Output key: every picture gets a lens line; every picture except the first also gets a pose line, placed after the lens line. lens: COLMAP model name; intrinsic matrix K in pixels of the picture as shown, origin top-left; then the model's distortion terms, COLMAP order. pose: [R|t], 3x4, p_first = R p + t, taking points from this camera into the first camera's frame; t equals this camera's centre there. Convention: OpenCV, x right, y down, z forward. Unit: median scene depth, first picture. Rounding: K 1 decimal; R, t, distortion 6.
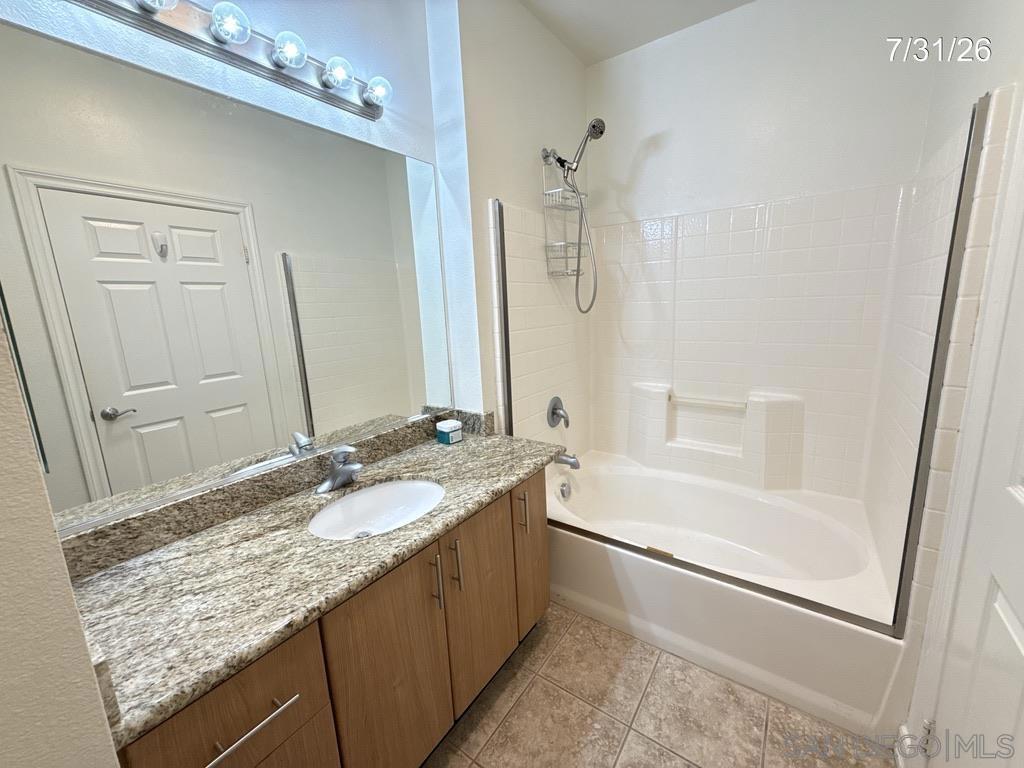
lens RADIAL K [[409.3, 0, 514.3], [0, 409.3, 382.2], [0, 0, 1]] dist [0.001745, 0.000298]
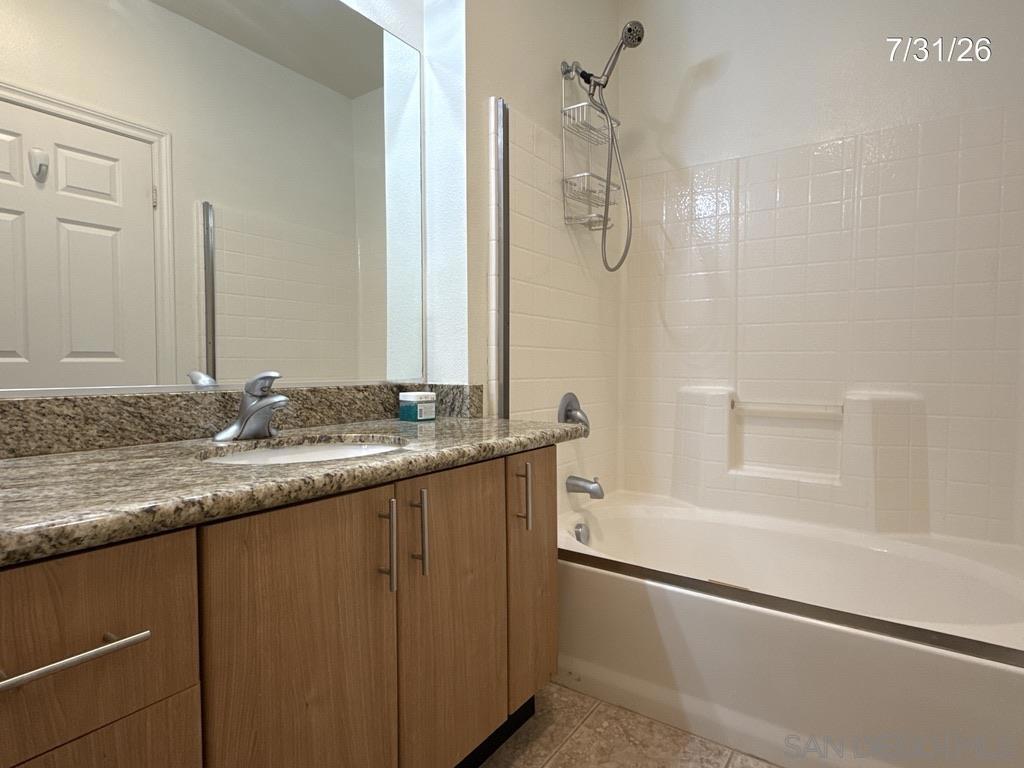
lens RADIAL K [[568.6, 0, 513.4], [0, 568.6, 386.0], [0, 0, 1]] dist [-0.002077, 0.004057]
pose [[0.999127, 0.040802, 0.008962, -0.007716], [-0.038885, 0.986762, -0.157447, 0.226232], [-0.015267, 0.156961, 0.987487, 0.050540]]
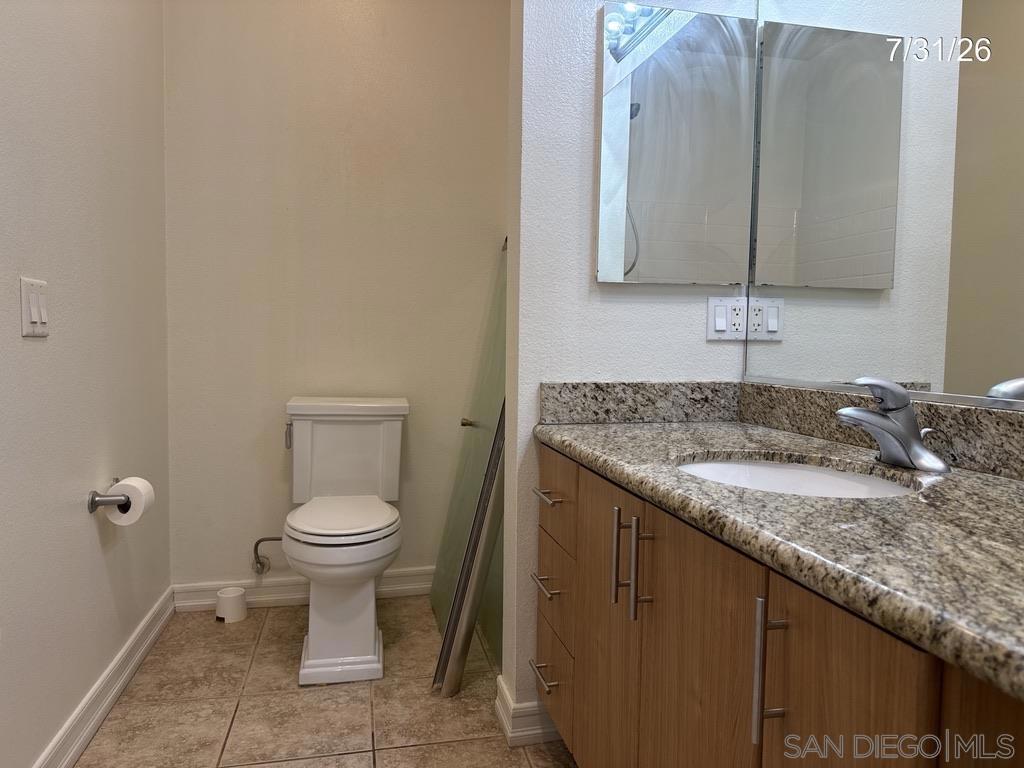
lens RADIAL K [[721.8, 0, 512.5], [0, 721.8, 383.8], [0, 0, 1]] dist [0.063918, -0.073782]
pose [[-0.667061, 0.090066, -0.739539, 0.412424], [-0.112230, 0.969189, 0.219265, 0.010137], [0.736501, 0.229262, -0.636400, 0.905555]]
